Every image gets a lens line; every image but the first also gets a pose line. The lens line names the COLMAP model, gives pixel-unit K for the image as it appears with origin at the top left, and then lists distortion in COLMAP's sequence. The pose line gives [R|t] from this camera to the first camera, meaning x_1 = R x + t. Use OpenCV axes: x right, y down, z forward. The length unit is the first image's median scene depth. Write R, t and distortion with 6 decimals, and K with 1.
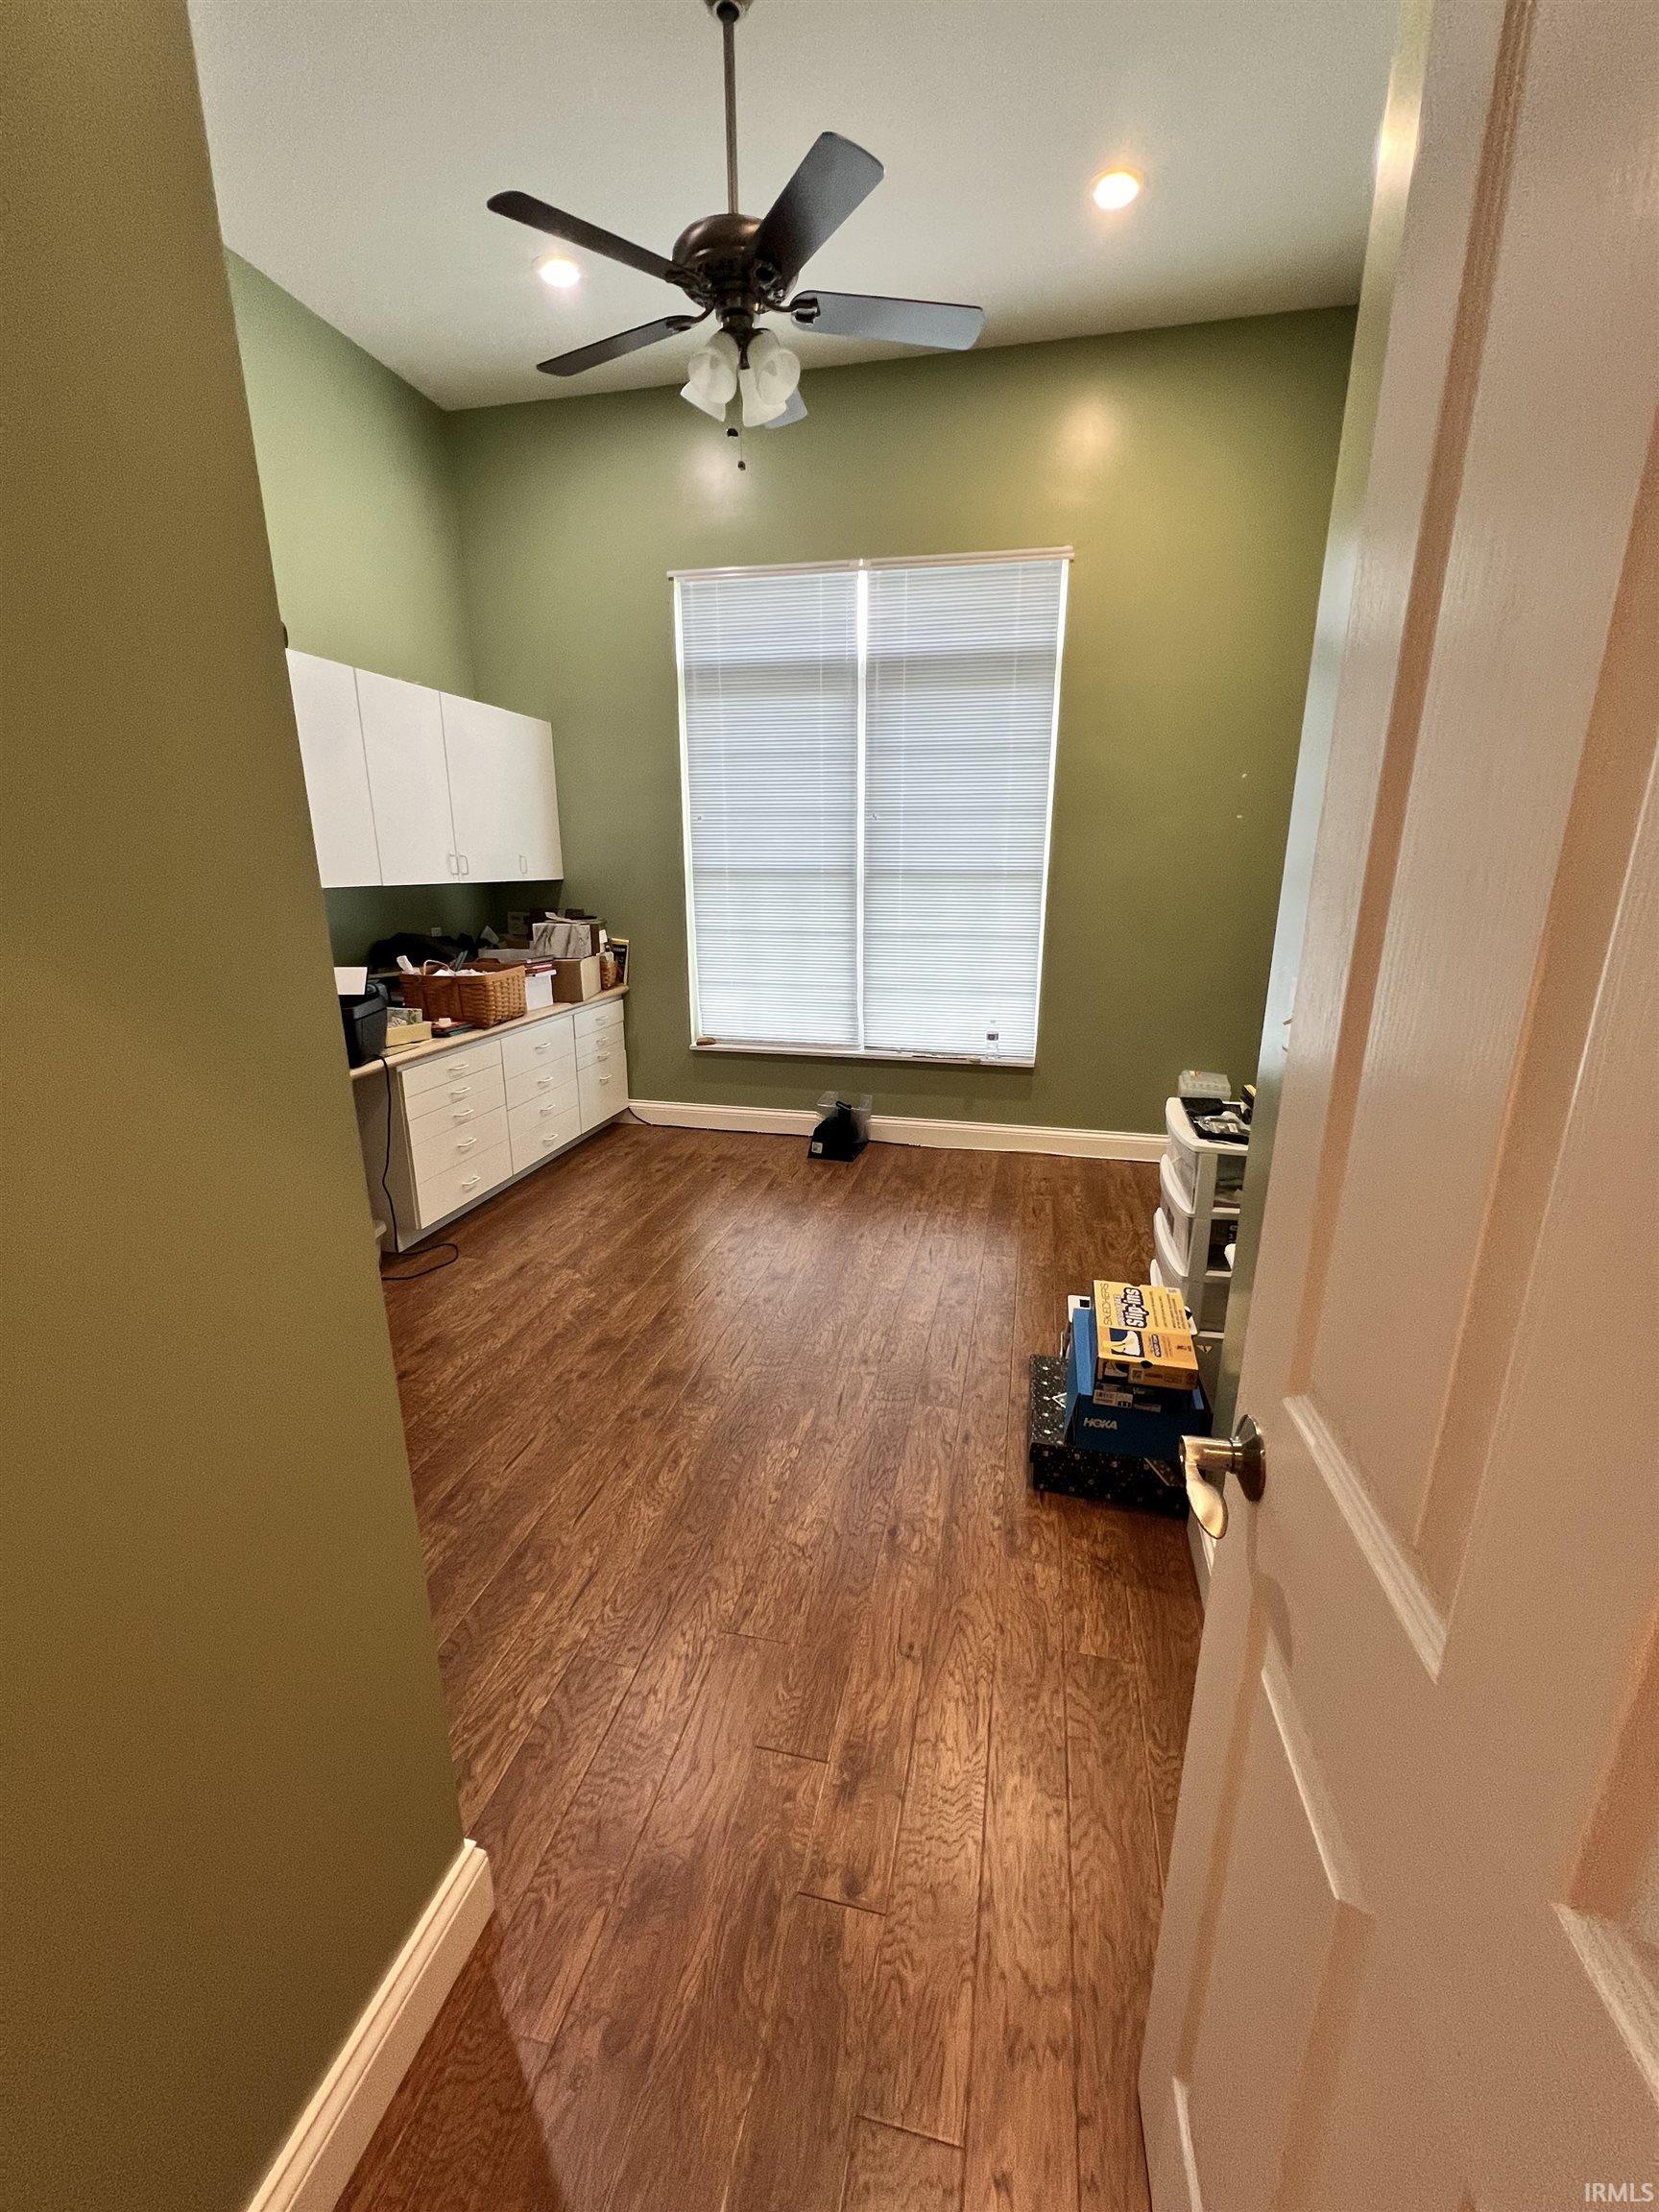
lens RADIAL K [[887.6, 0, 833.5], [0, 887.6, 1109.8], [0, 0, 1]] dist [-0.002120, 0.000543]
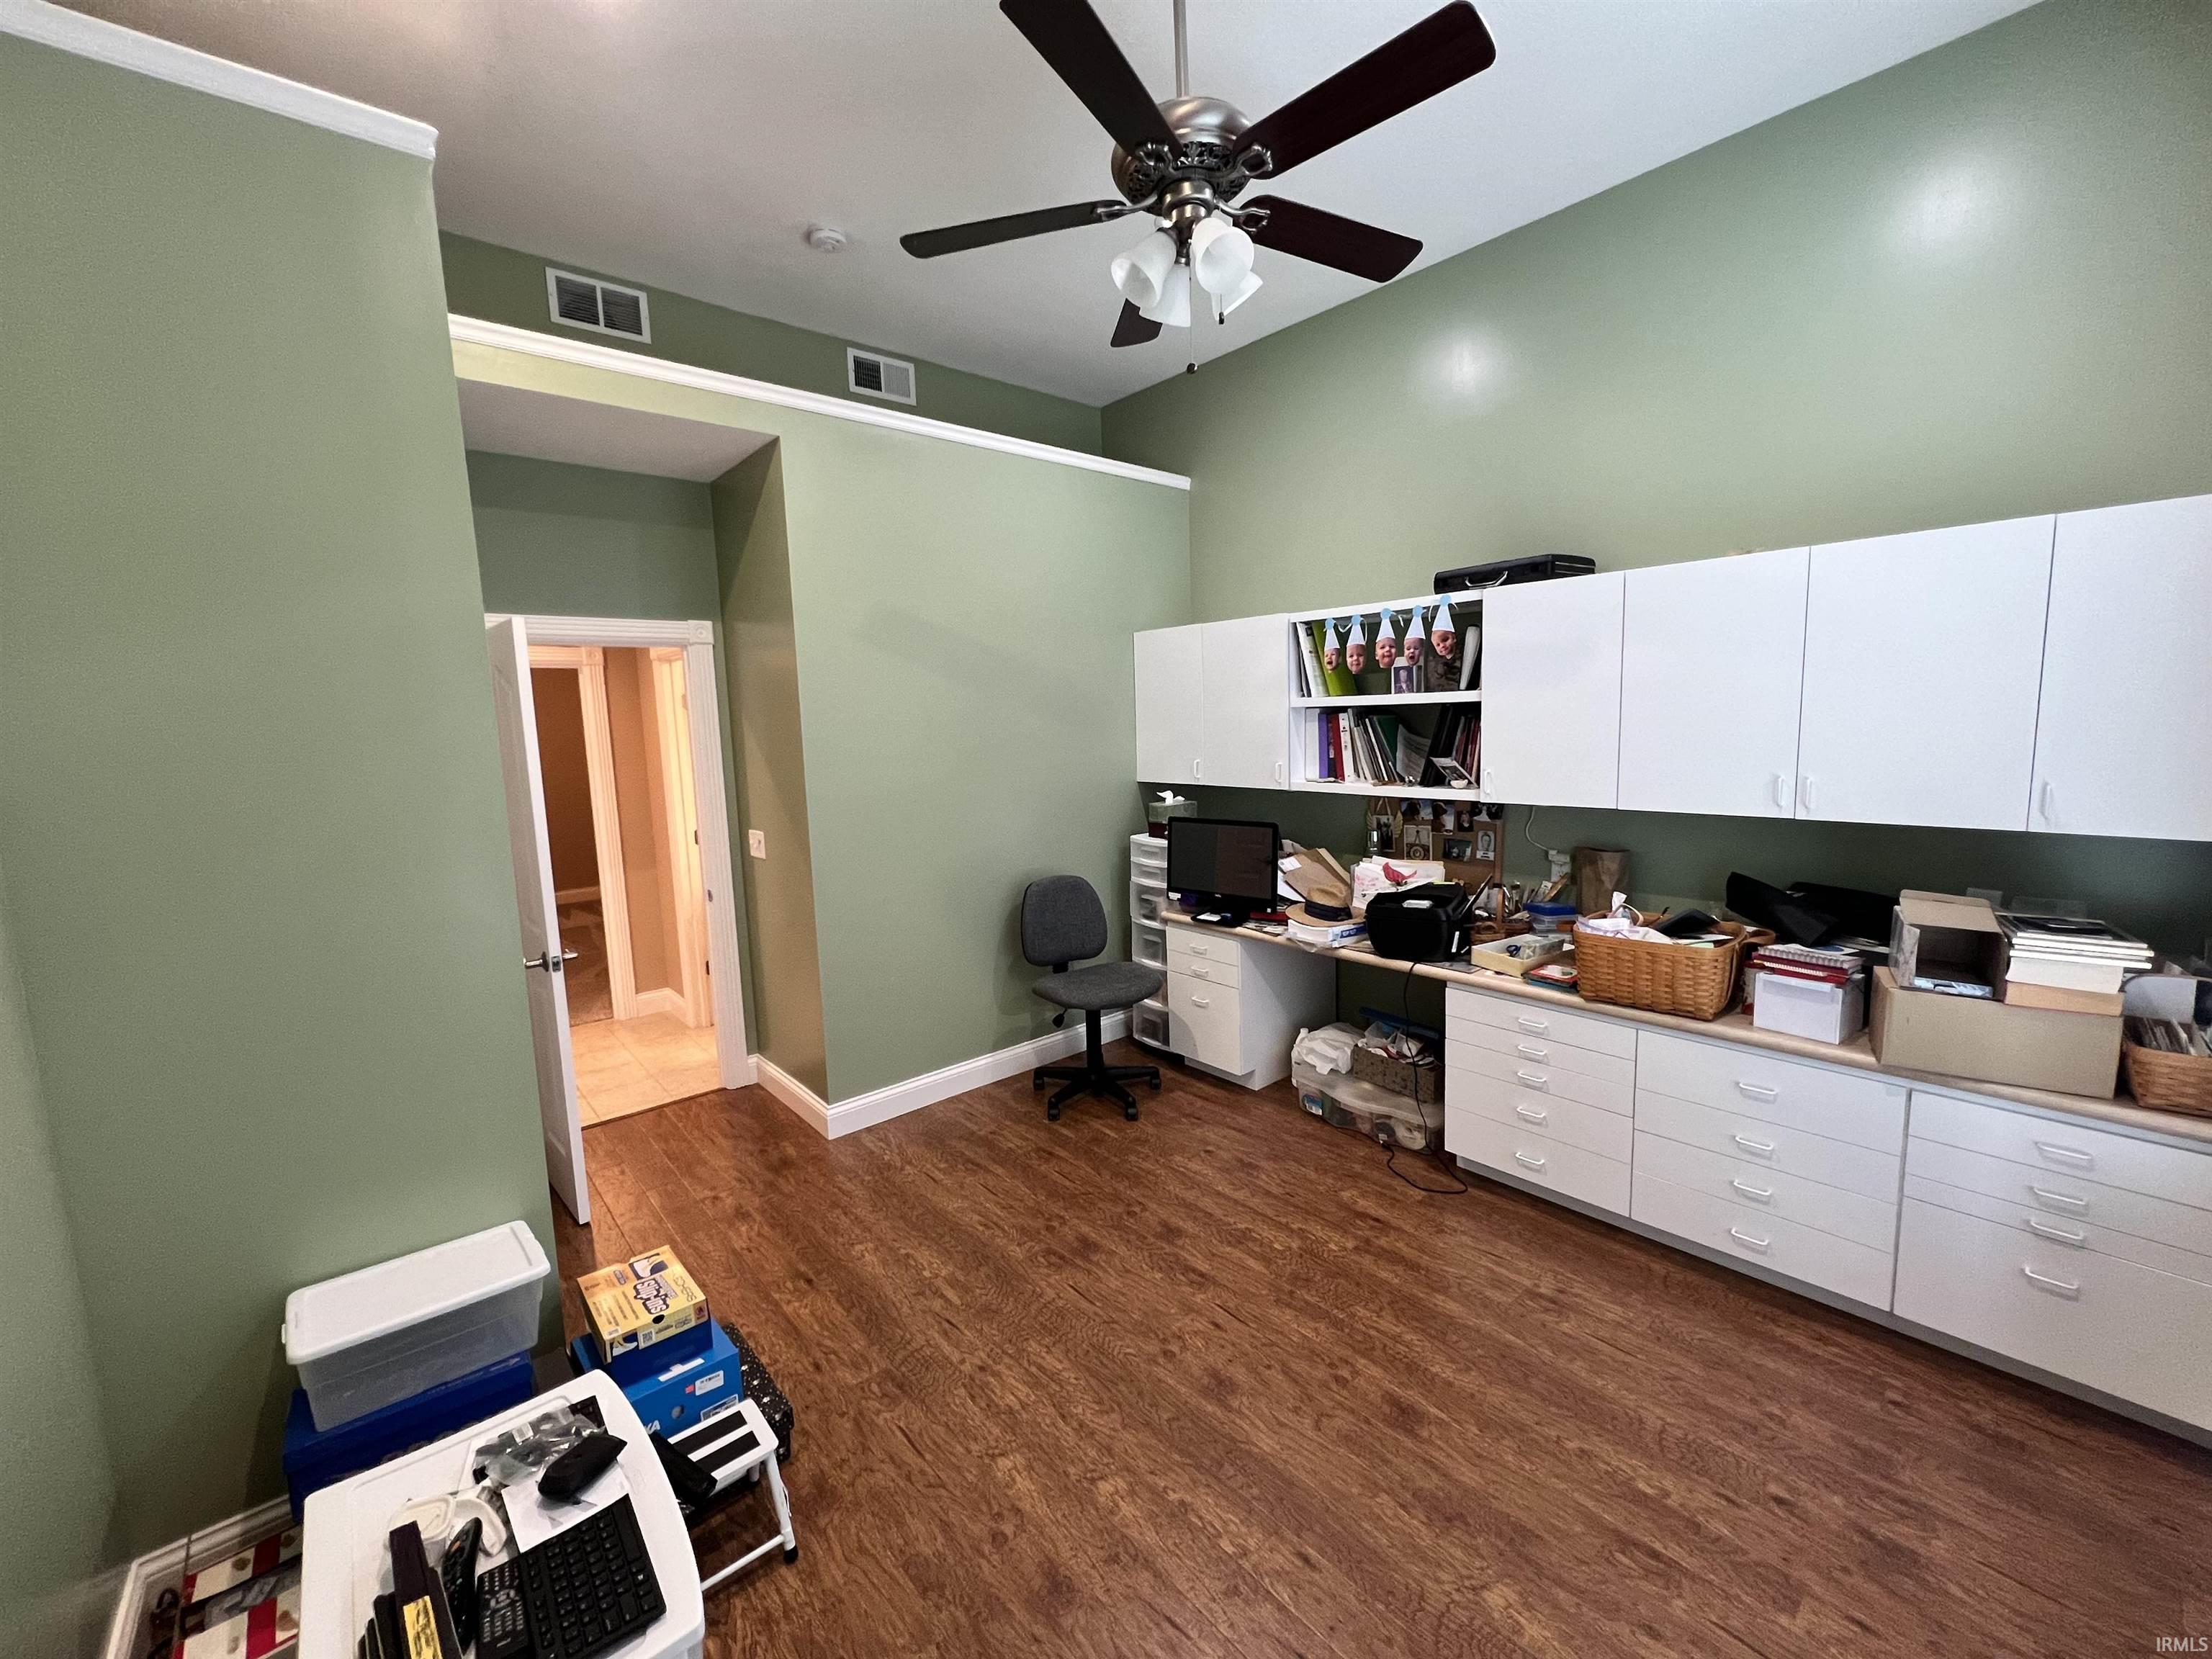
lens RADIAL K [[887.6, 0, 1111.0], [0, 887.6, 826.9], [0, 0, 1]] dist [-0.002120, 0.000543]
pose [[-0.589574, 0.117033, -0.799191, 0.536865], [-0.187945, 0.942411, 0.276656, -0.440707], [0.785544, 0.313313, -0.533625, 1.242184]]
